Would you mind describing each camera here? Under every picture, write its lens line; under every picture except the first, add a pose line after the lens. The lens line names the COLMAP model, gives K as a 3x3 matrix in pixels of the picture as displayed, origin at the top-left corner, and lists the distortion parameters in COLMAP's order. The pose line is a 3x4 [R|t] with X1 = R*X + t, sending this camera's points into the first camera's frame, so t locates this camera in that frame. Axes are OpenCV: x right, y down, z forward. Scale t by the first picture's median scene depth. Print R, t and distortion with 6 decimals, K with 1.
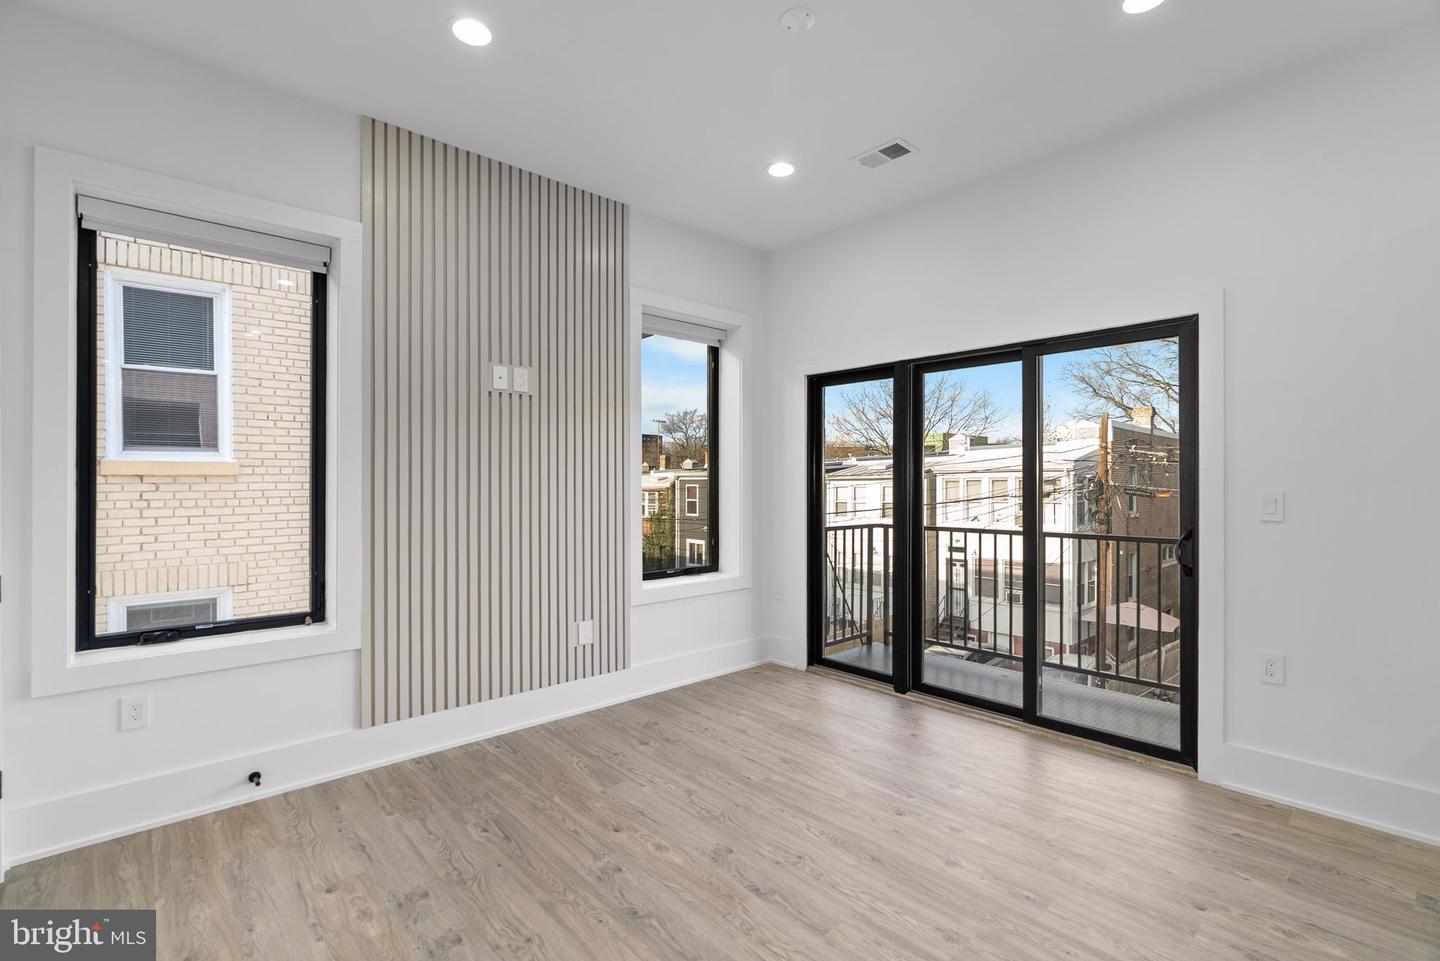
lens RADIAL K [[658.7, 0, 680.3], [0, 658.7, 475.9], [0, 0, 1]] dist [0.003320, 0.000695]
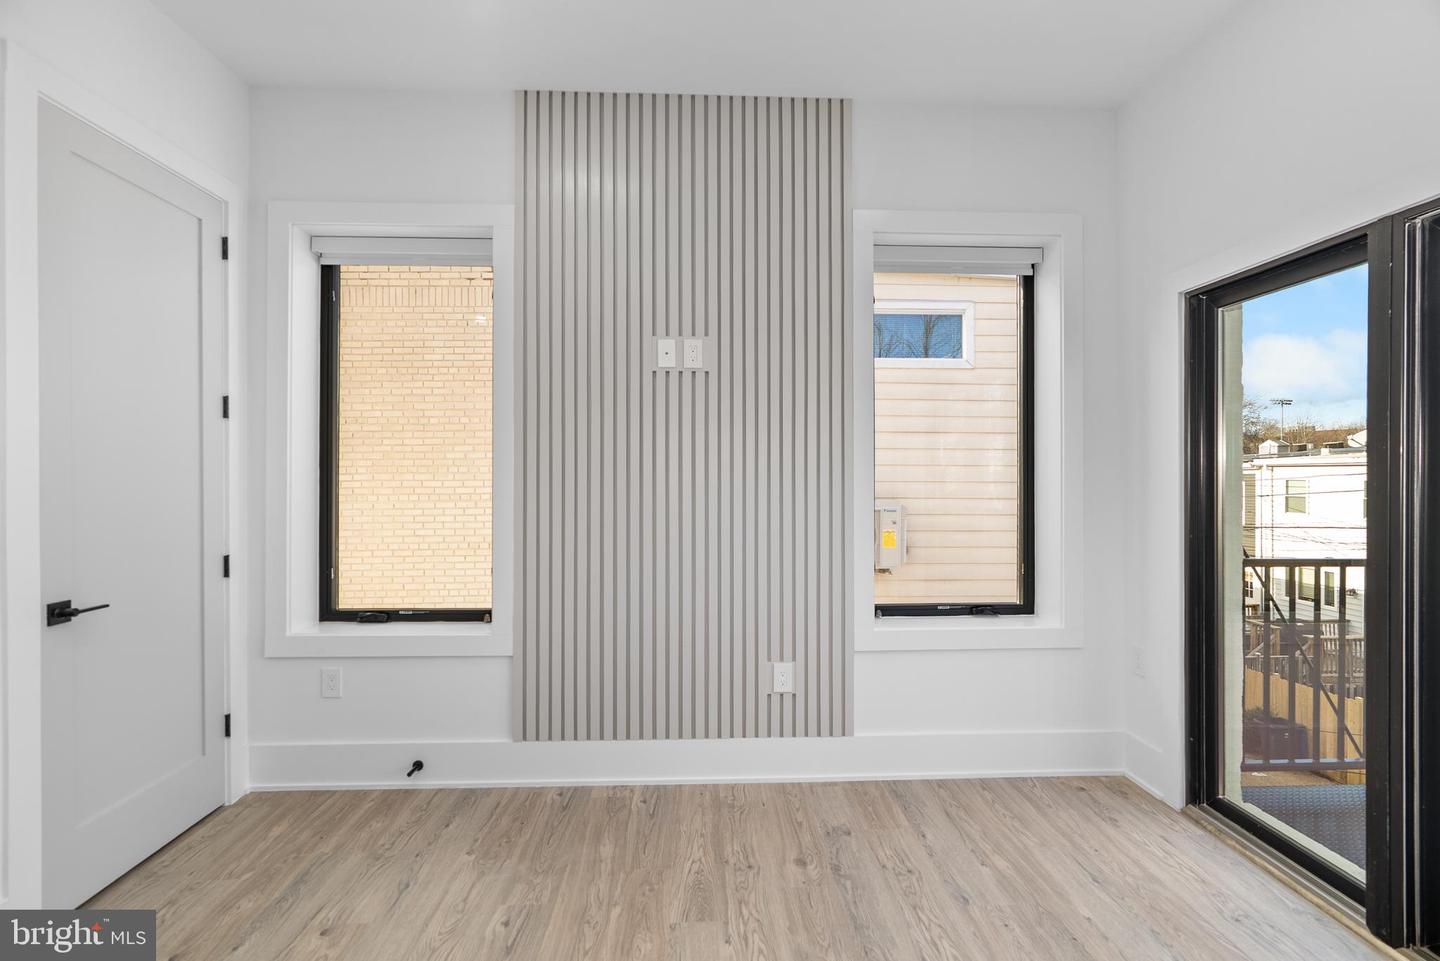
lens RADIAL K [[633.1, 0, 715.7], [0, 633.1, 474.0], [0, 0, 1]] dist [-0.004693, 0.000809]
pose [[0.789427, -0.002935, -0.613837, 0.259642], [0.004424, 0.999990, 0.000908, 0.002137], [0.613828, -0.003432, 0.789432, 0.401267]]
